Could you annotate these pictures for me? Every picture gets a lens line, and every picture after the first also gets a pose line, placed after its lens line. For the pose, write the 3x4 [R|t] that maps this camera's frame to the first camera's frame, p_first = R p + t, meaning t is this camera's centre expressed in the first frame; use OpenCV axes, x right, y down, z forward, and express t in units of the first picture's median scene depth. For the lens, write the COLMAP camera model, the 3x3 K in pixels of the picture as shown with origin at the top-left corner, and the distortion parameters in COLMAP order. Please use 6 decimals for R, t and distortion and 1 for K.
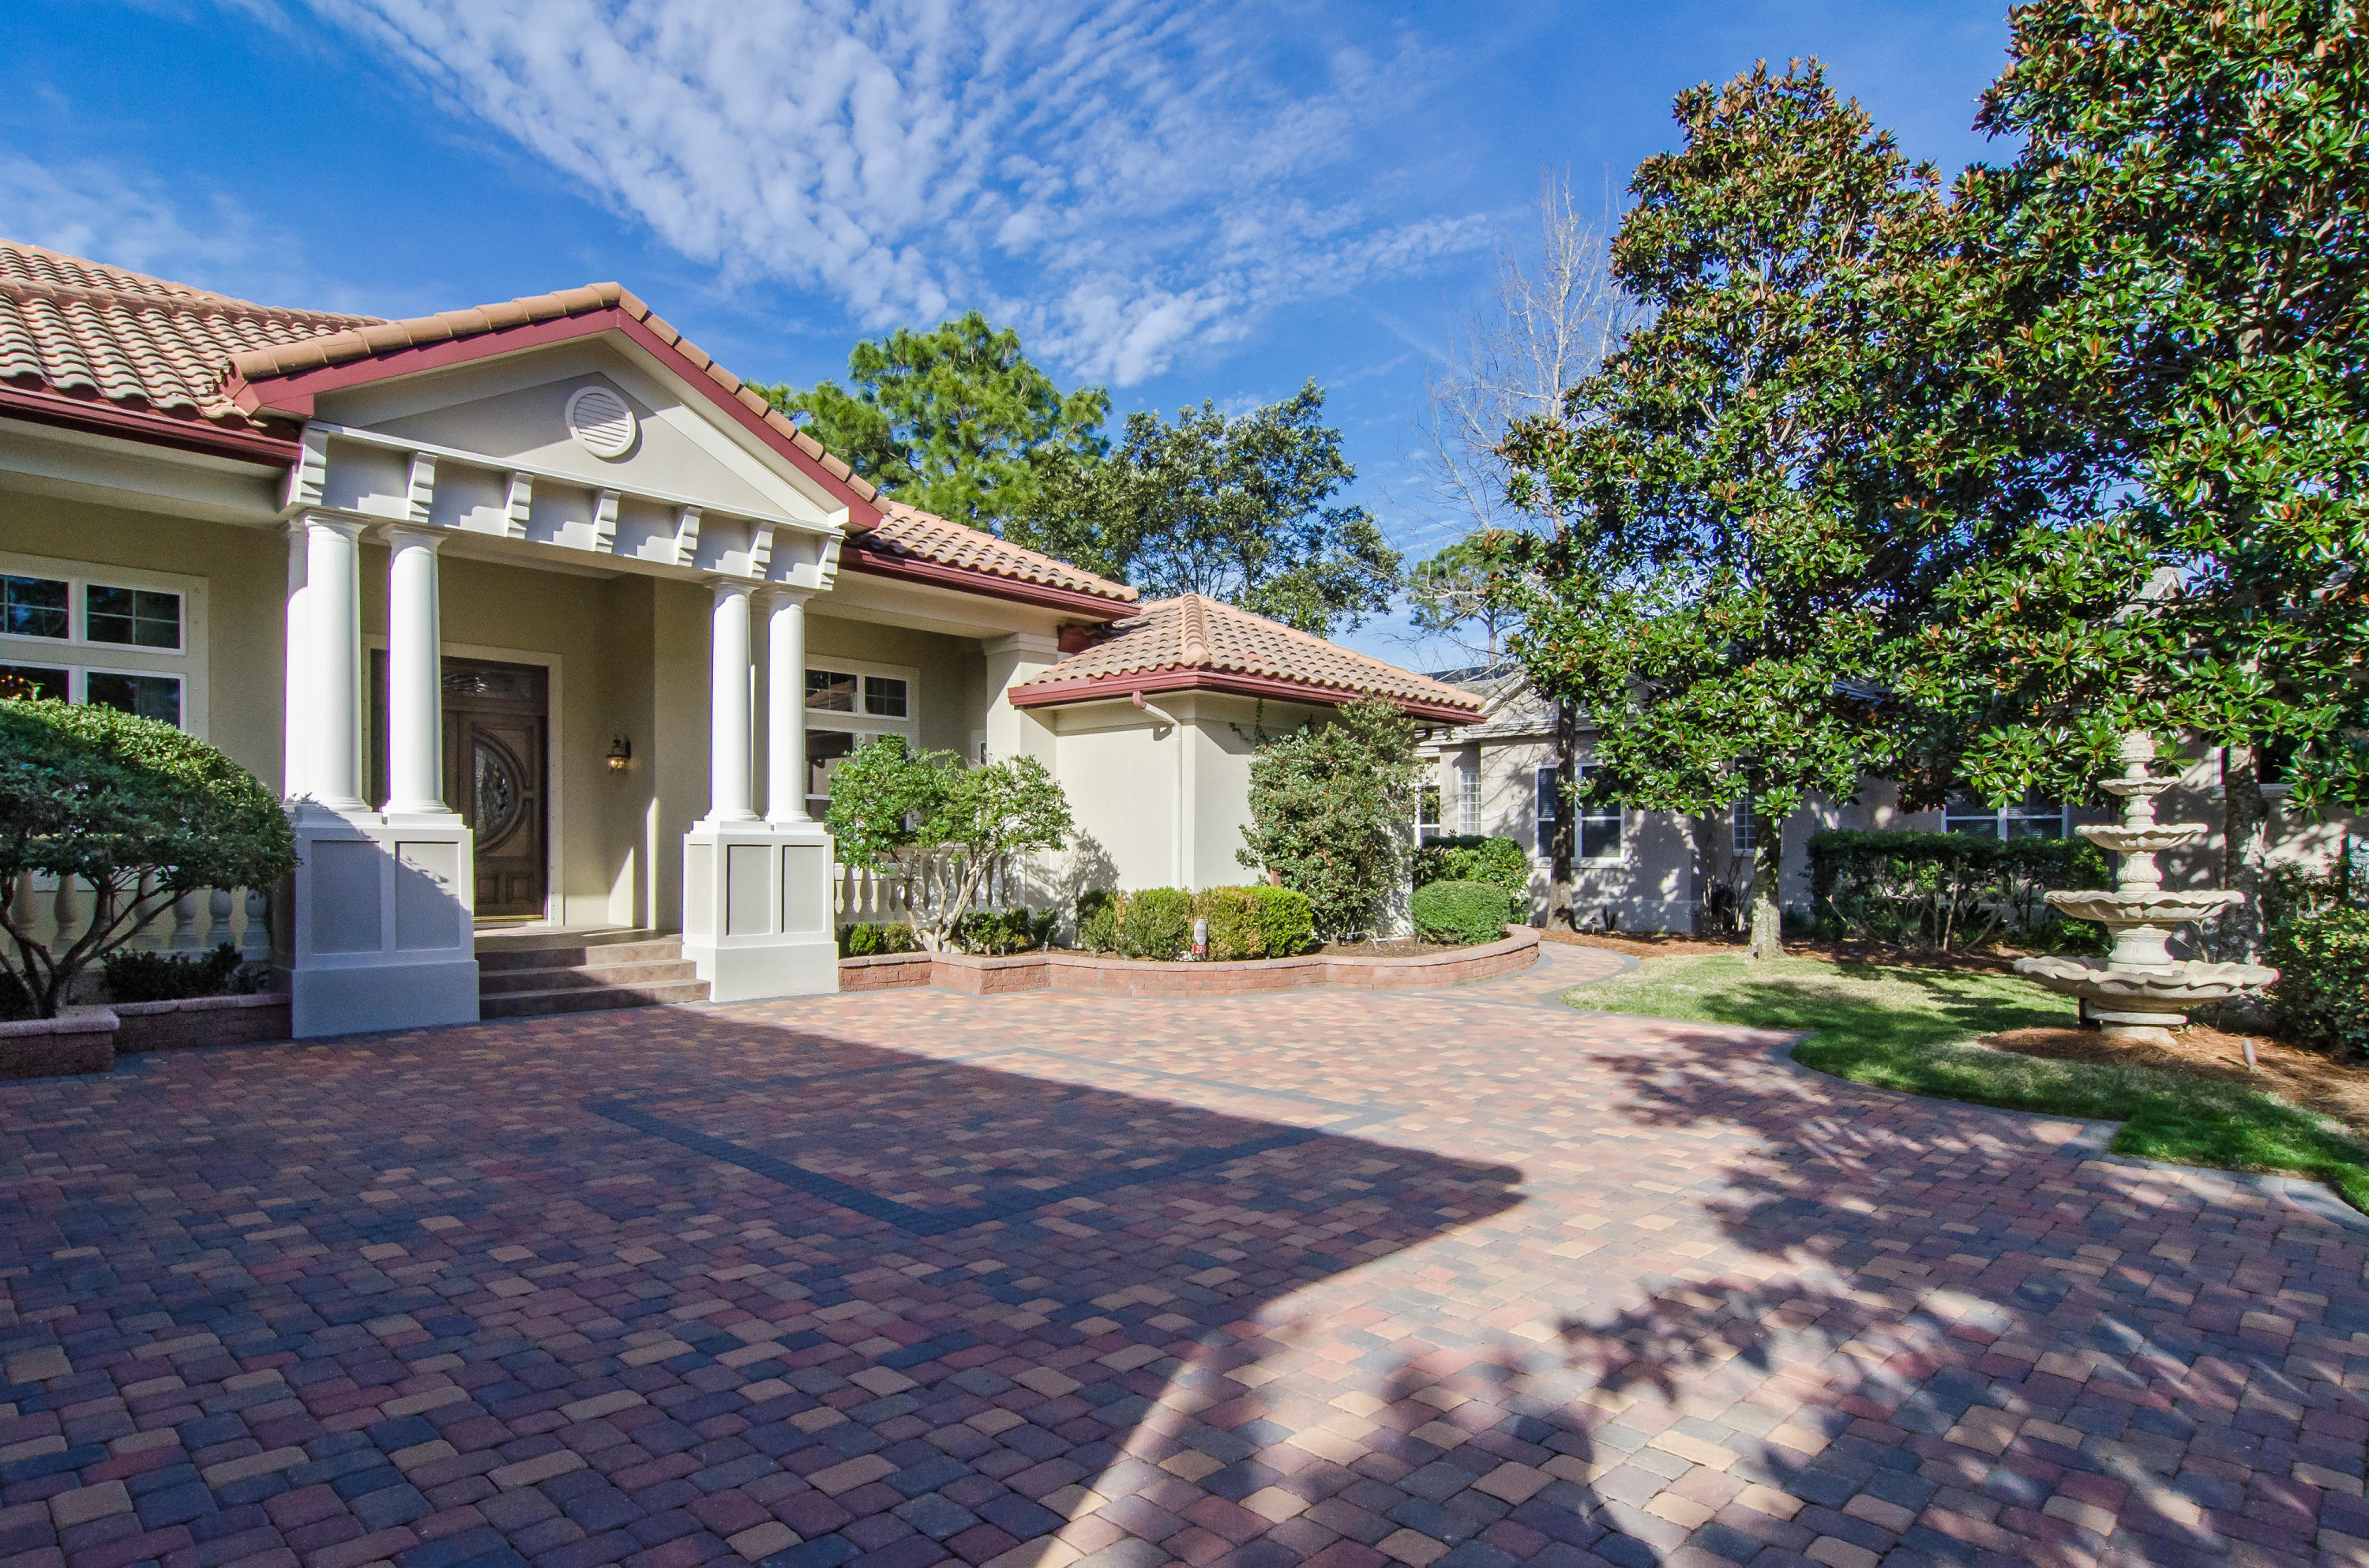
lens RADIAL K [[1237.0, 0, 1188.0], [0, 1237.0, 853.8], [0, 0, 1]] dist [-0.029855, -0.000205]
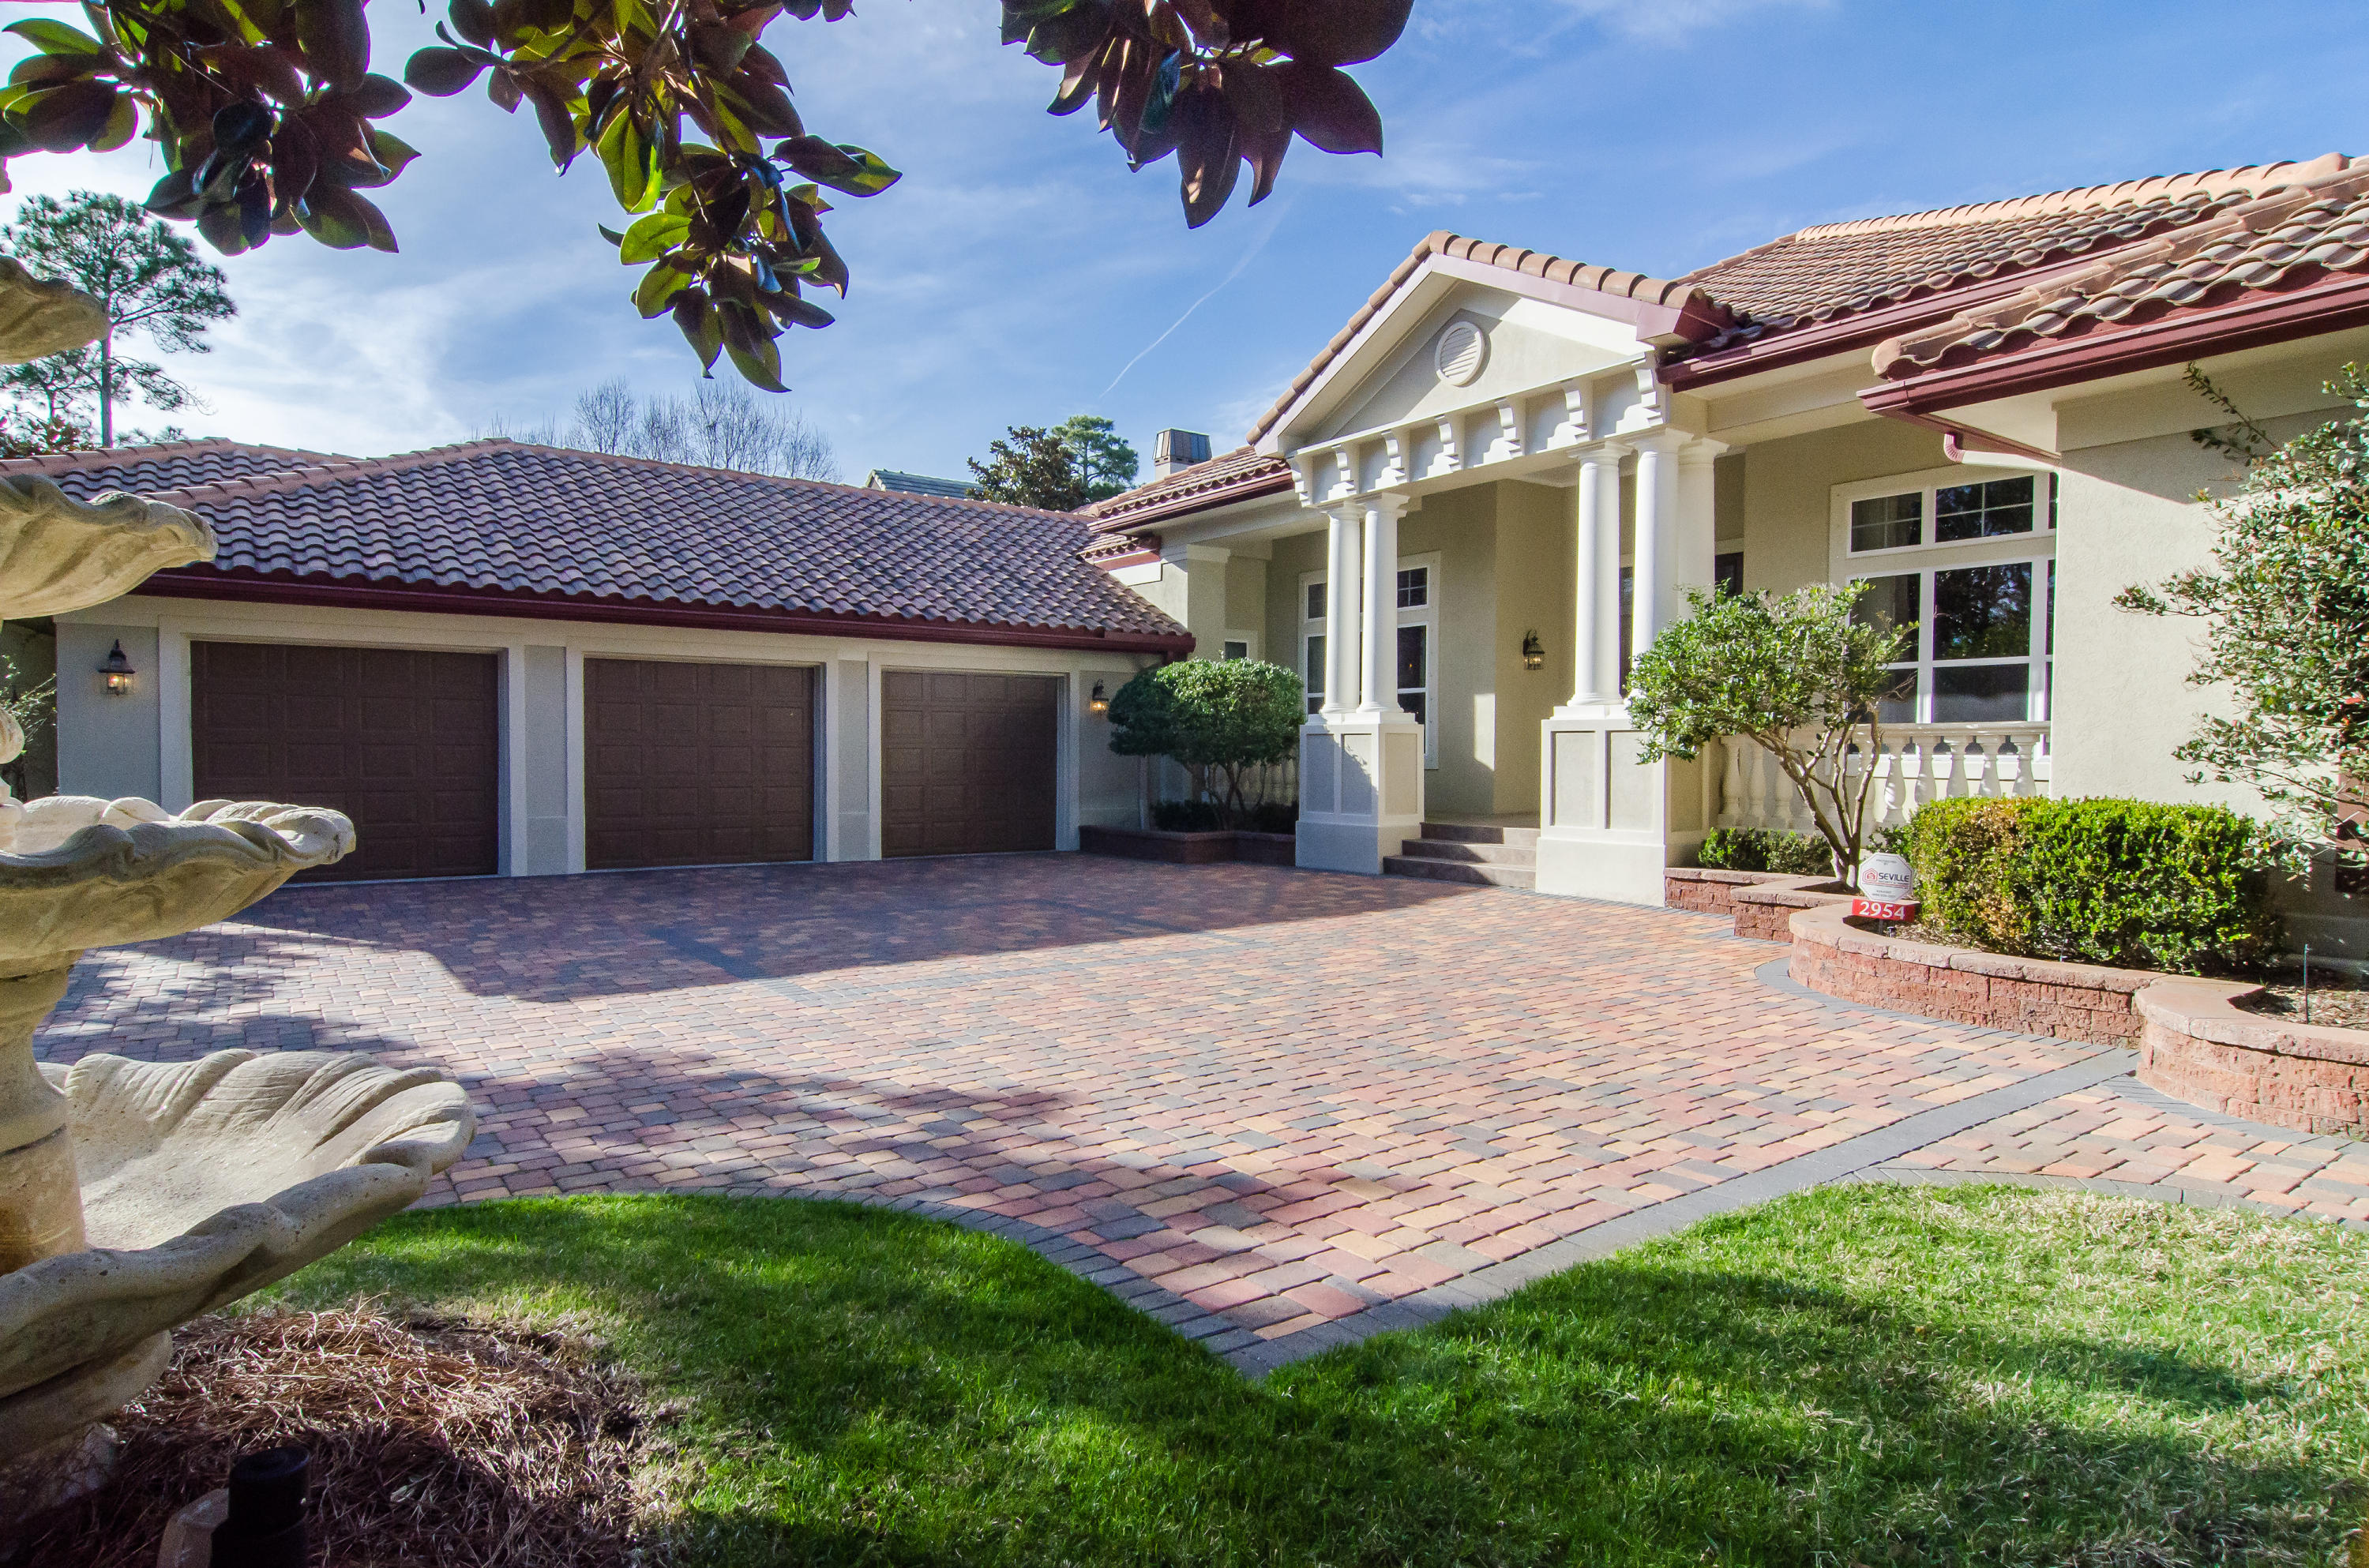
lens RADIAL K [[1276.2, 0, 1184.5], [0, 1276.2, 784.0], [0, 0, 1]] dist [-0.000319, 0.000285]
pose [[-0.180672, 0.038364, -0.982795, 0.762238], [0.013128, 0.999244, 0.036593, -0.008653], [0.983456, -0.006291, -0.181039, 1.022298]]
